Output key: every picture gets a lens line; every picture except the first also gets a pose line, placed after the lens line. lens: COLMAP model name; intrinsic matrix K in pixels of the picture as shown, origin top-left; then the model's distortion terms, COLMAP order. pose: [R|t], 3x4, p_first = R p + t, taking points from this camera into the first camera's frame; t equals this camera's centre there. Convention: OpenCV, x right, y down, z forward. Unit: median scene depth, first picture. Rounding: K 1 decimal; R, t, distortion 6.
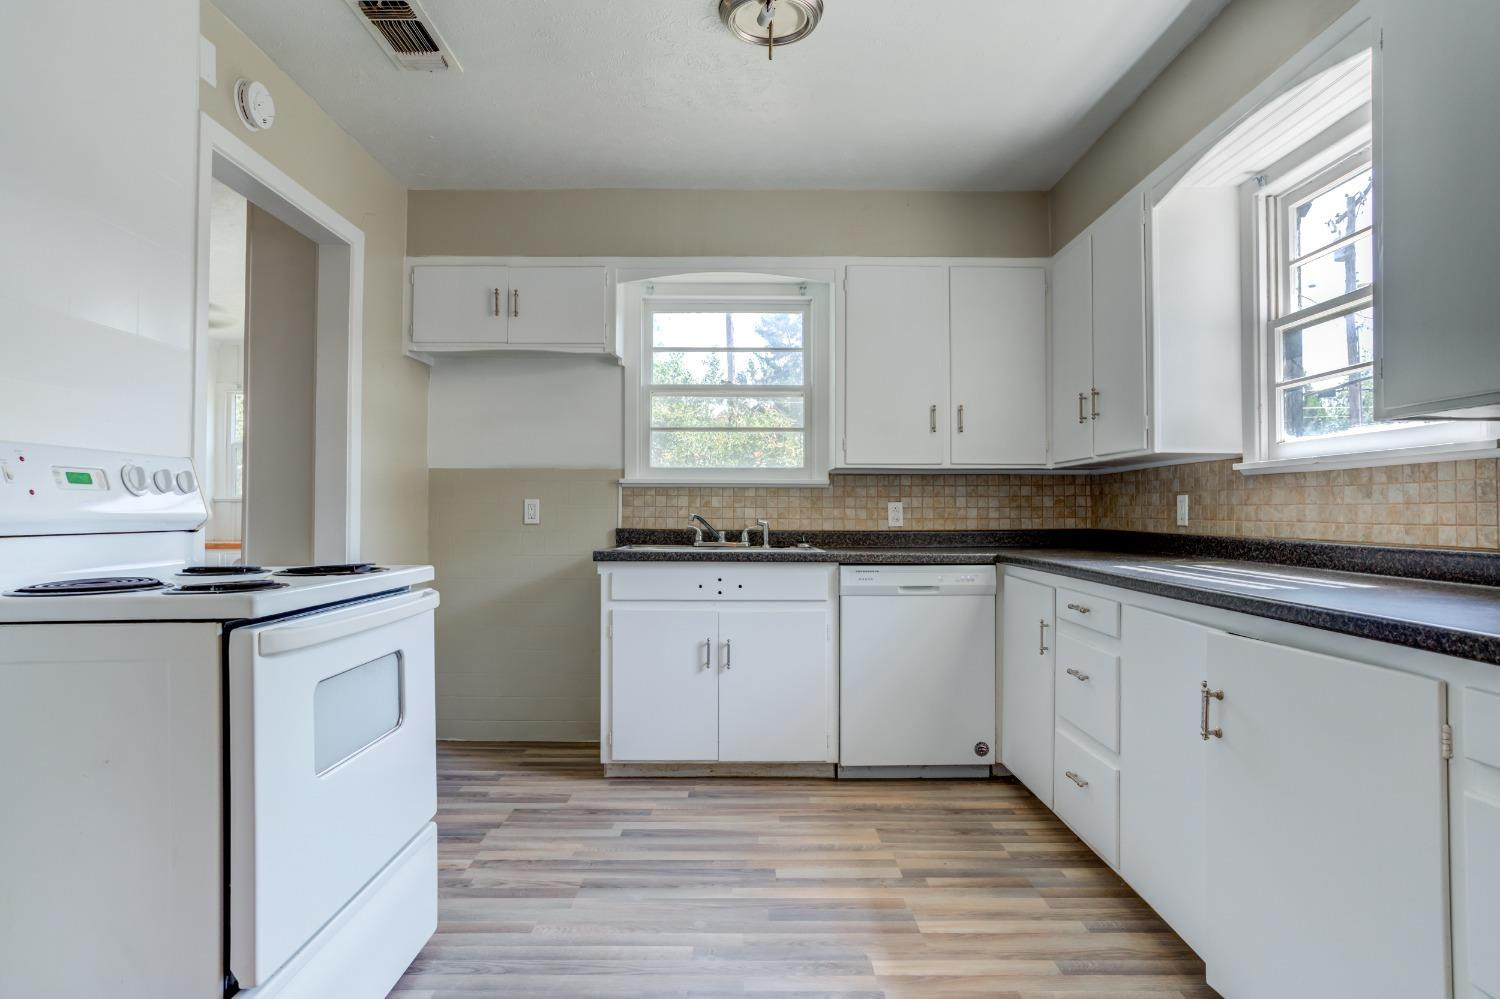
lens RADIAL K [[845.0, 0, 750.0], [0, 845.0, 499.5], [0, 0, 1]] dist [-0.058994, 0.046647]
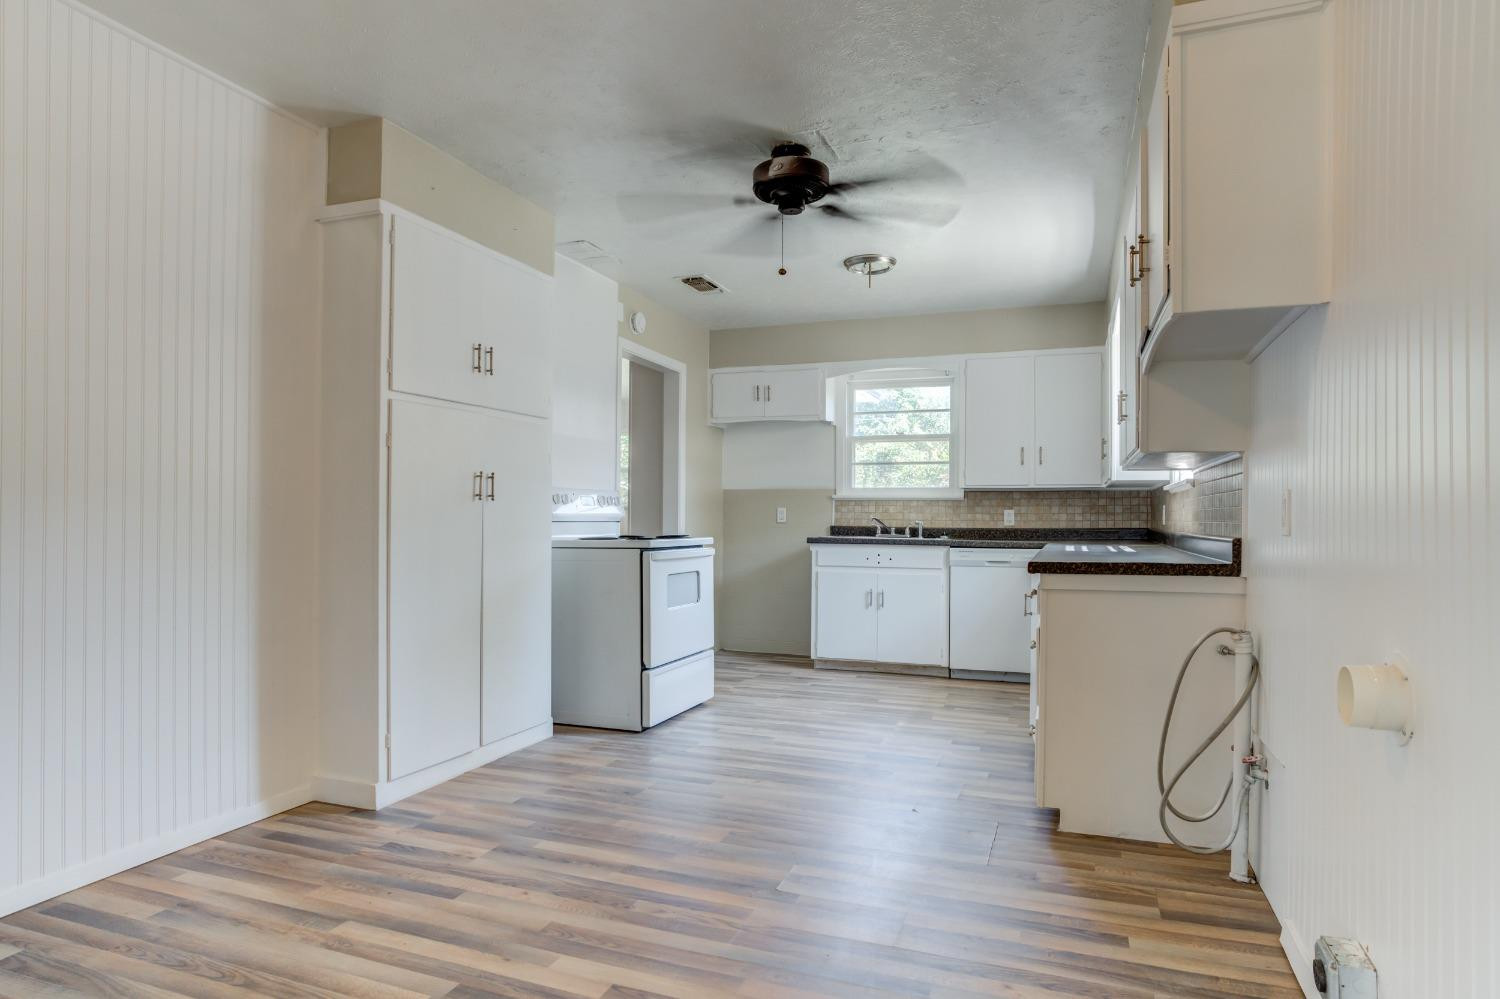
lens RADIAL K [[866.2, 0, 751.8], [0, 866.2, 509.0], [0, 0, 1]] dist [-0.063778, 0.053626]
pose [[0.933833, -0.000297, -0.357710, 0.318829], [0.001157, 0.999997, 0.002190, -0.001849], [0.357708, -0.002459, 0.933830, -0.657553]]
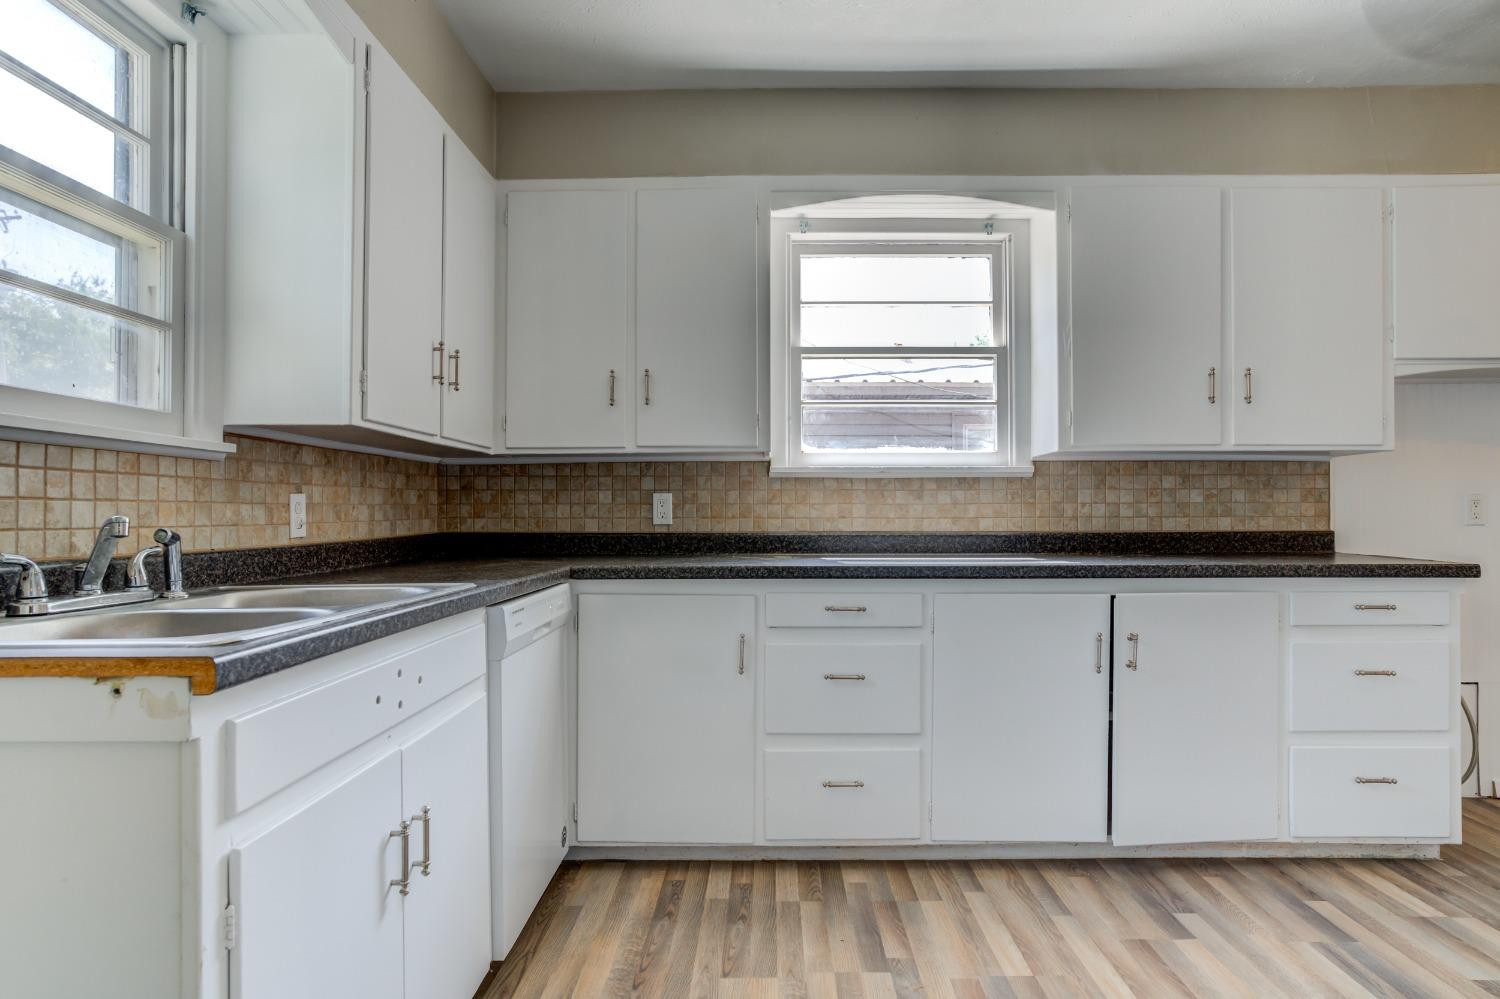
lens RADIAL K [[844.3, 0, 752.1], [0, 844.3, 509.8], [0, 0, 1]] dist [-0.037607, 0.032593]
pose [[0.015111, 0.001785, 0.999884, -0.407034], [-0.011326, 0.999935, -0.001614, 0.012292], [-0.999822, -0.011301, 0.015130, 0.749598]]
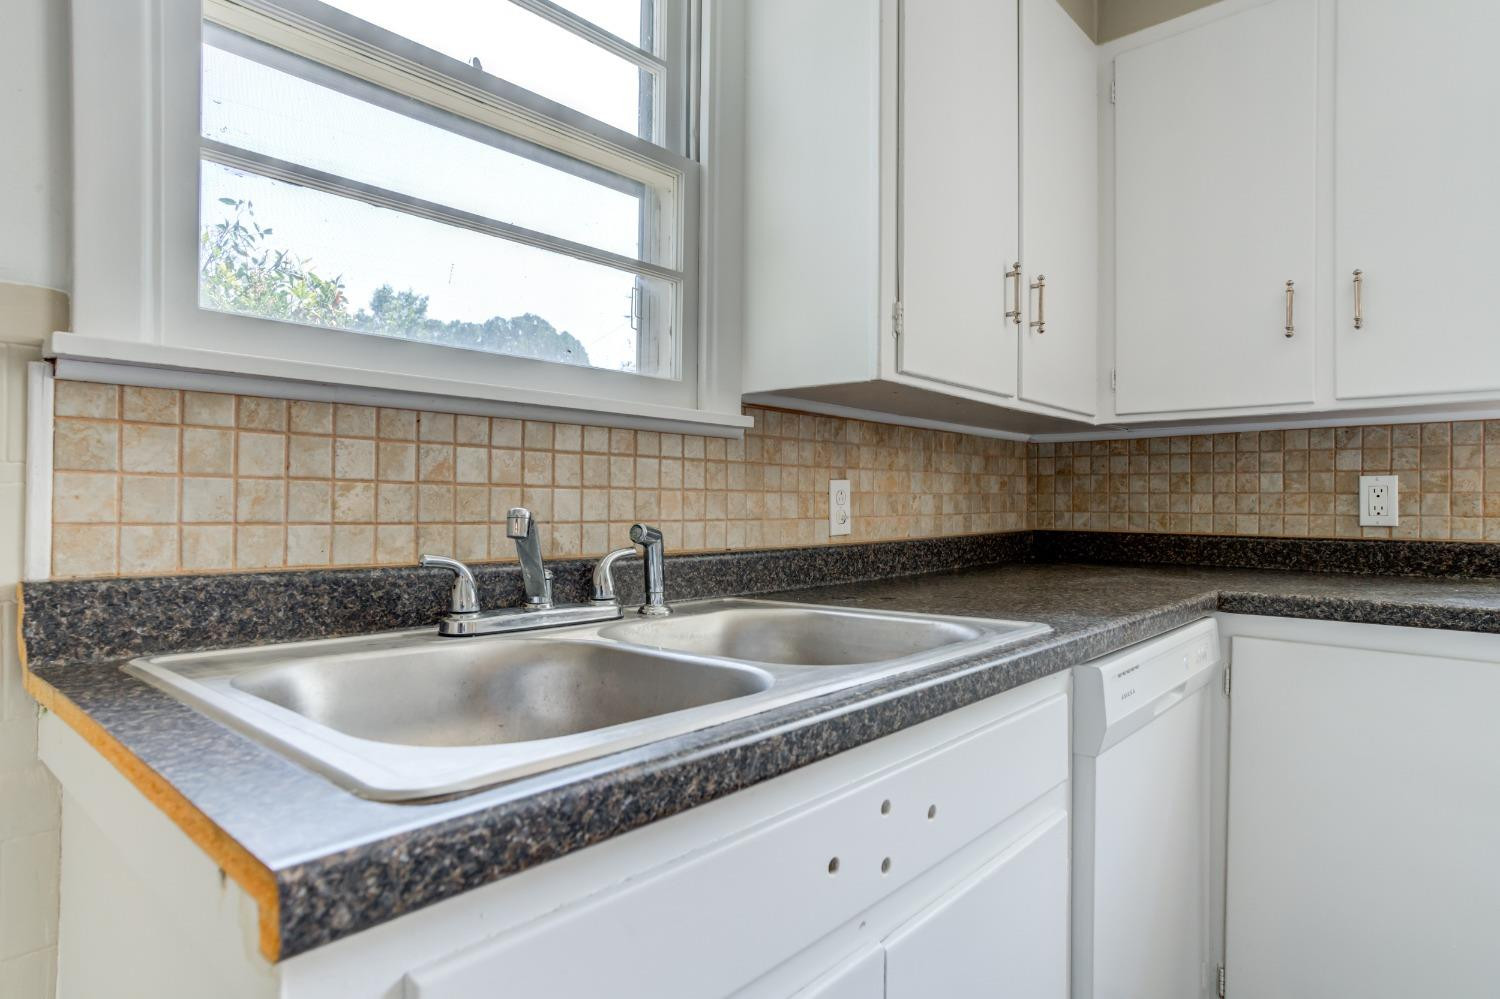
lens RADIAL K [[845.0, 0, 750.0], [0, 845.0, 499.5], [0, 0, 1]] dist [-0.058994, 0.046647]
pose [[0.660812, 0.004376, 0.750539, -0.207324], [-0.013577, 0.999889, 0.006125, 0.012344], [-0.750429, -0.014238, 0.660798, 0.804816]]
